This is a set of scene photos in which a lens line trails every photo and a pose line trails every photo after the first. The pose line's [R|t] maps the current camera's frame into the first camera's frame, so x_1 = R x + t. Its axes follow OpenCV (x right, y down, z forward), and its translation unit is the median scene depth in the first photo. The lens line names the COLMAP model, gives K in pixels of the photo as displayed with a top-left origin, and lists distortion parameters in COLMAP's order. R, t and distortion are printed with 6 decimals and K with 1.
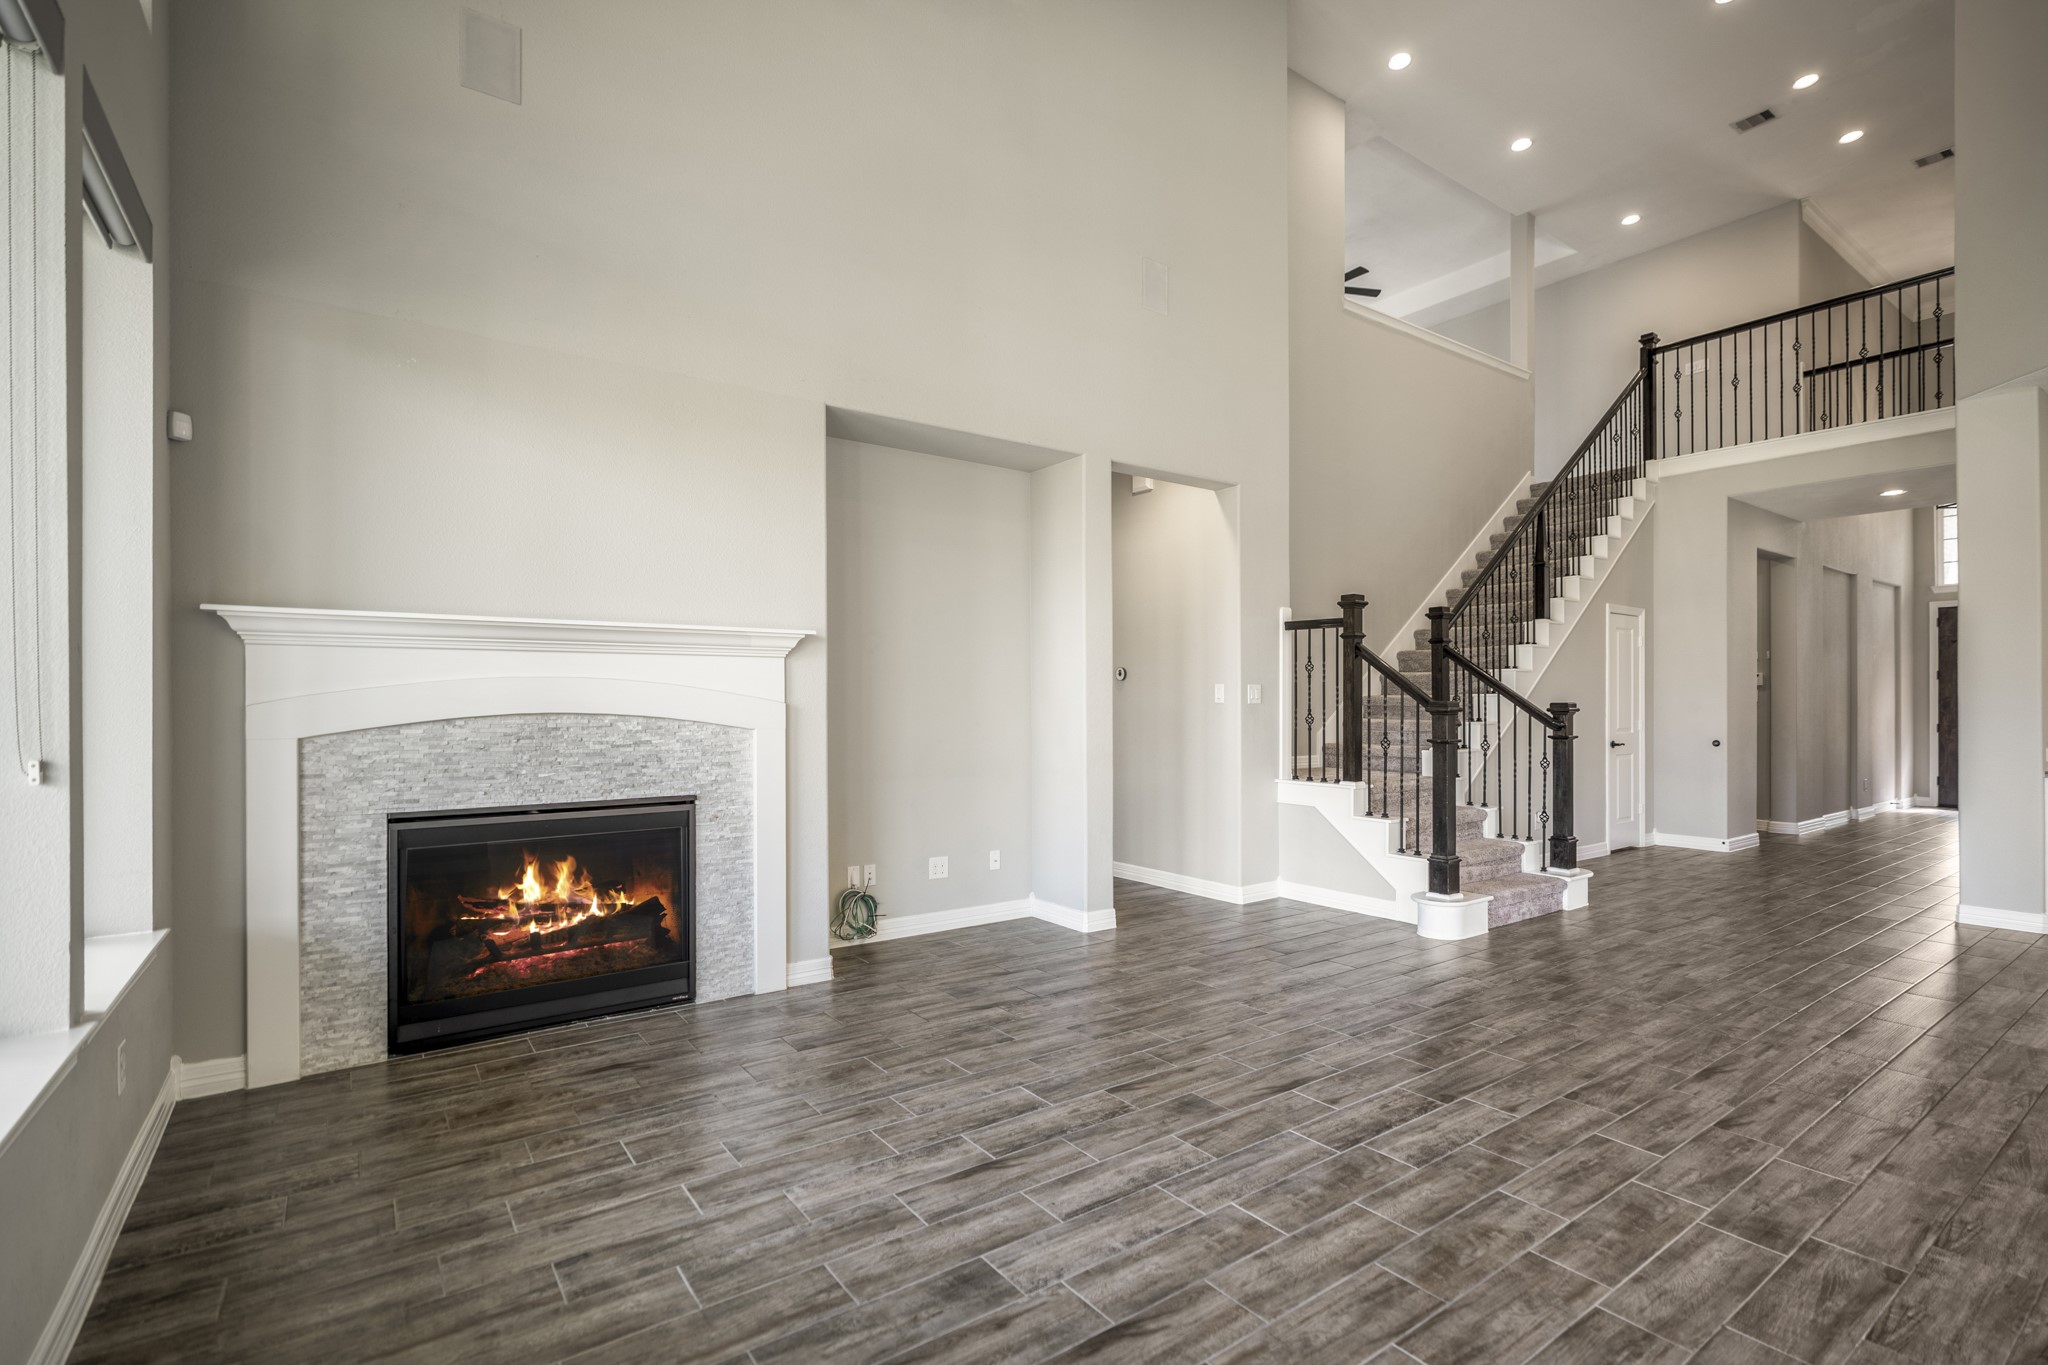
lens RADIAL K [[940.3, 0, 1009.5], [0, 940.3, 695.9], [0, 0, 1]] dist [-0.008040, 0.001578]
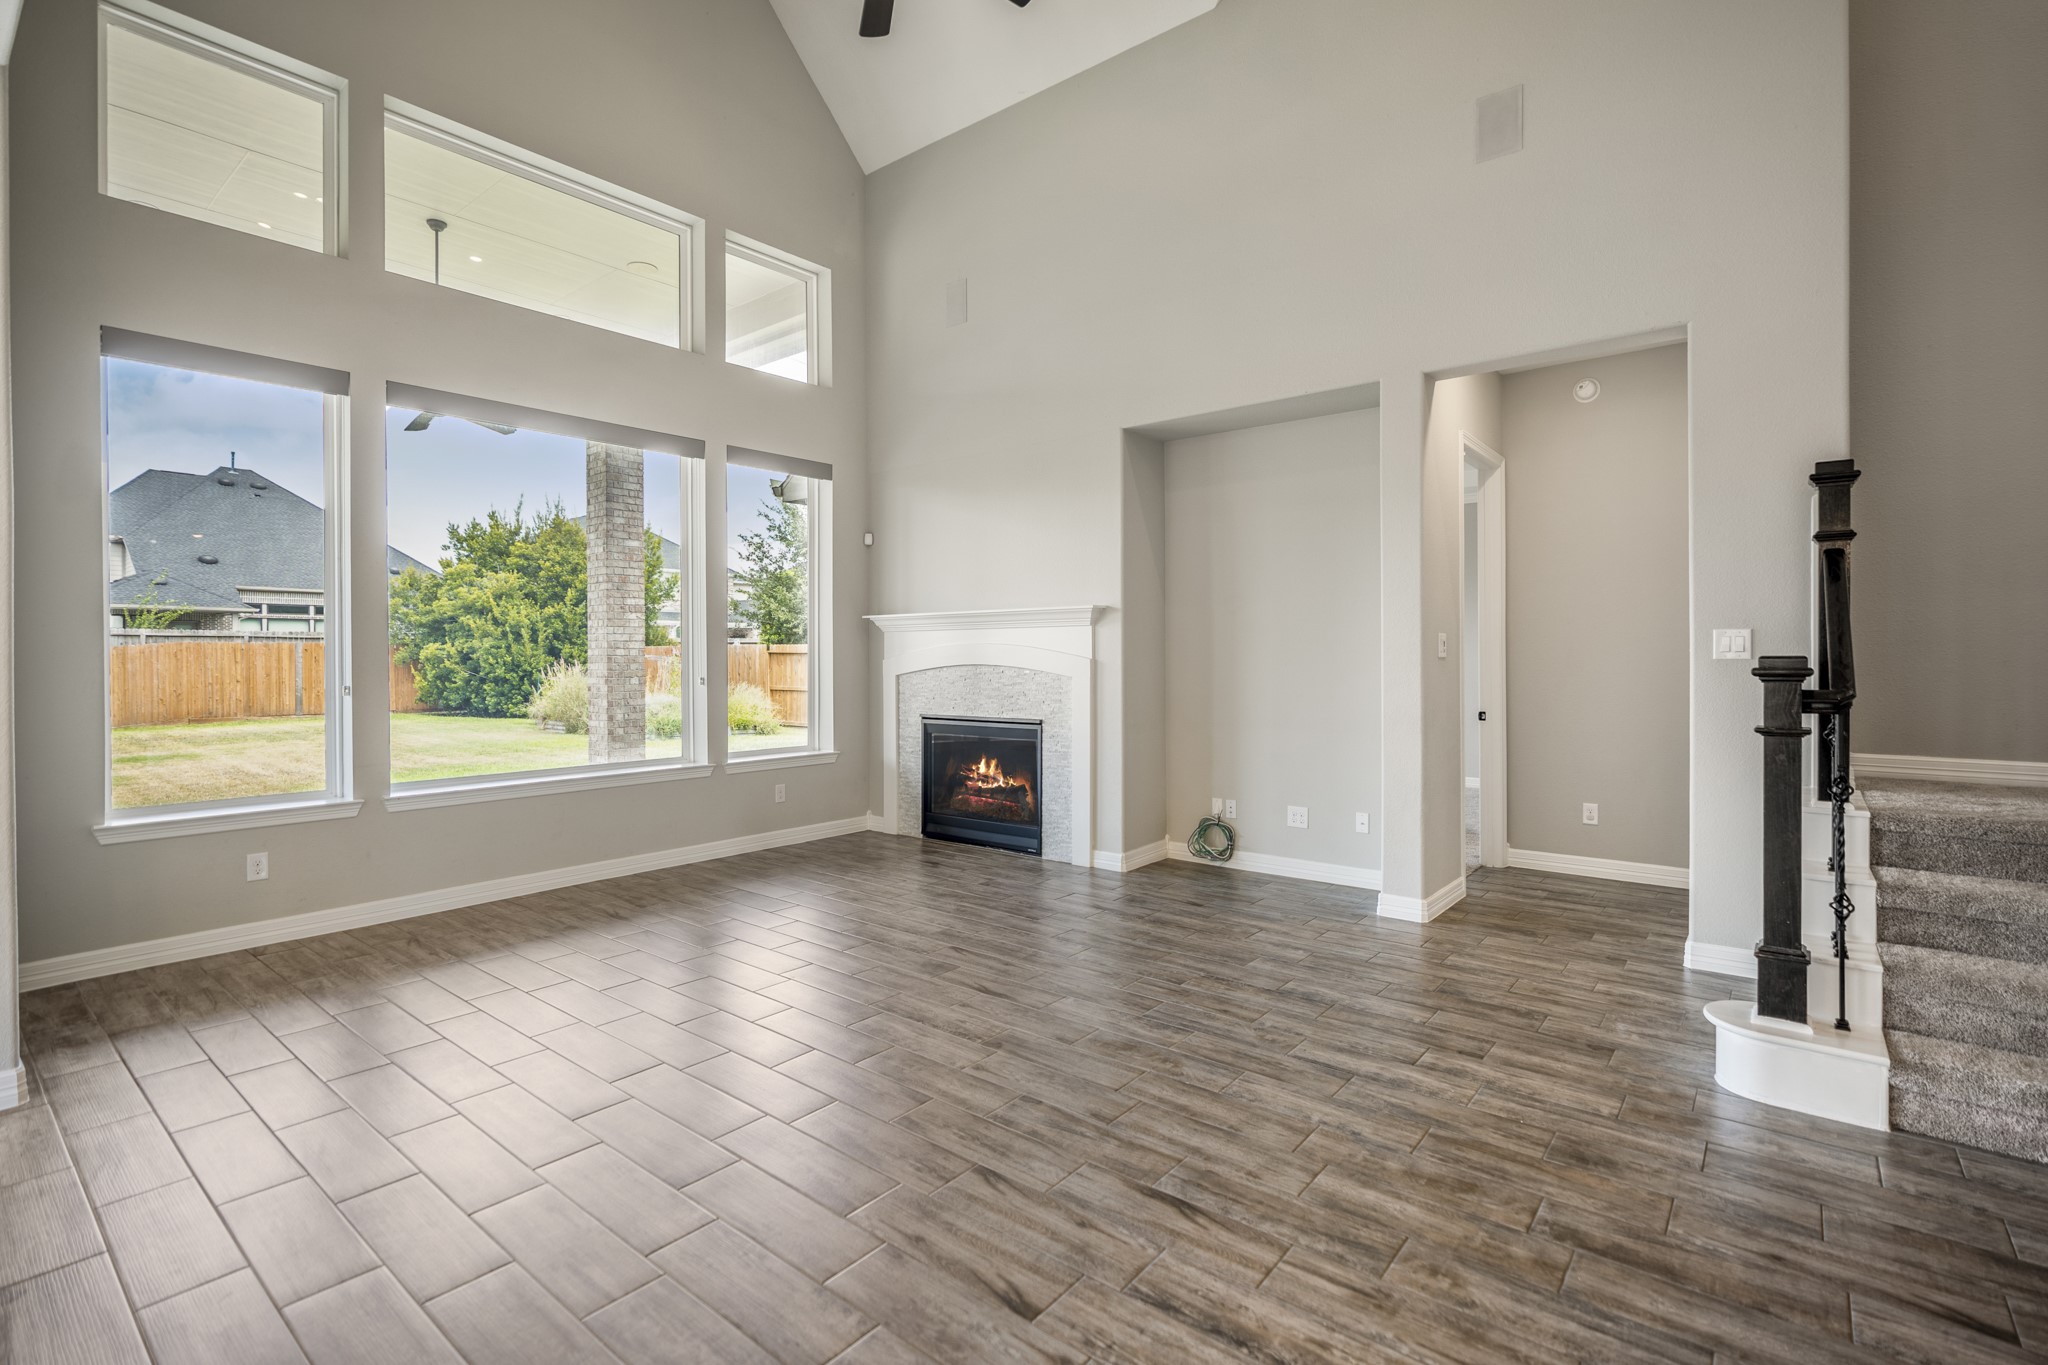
lens RADIAL K [[940.3, 0, 1040.3], [0, 940.3, 664.2], [0, 0, 1]] dist [-0.008040, 0.001578]
pose [[0.275462, 0.007337, -0.961284, 1.220571], [0.009303, 0.999904, 0.010298, 0.000463], [0.961267, -0.011780, 0.275367, 0.638779]]
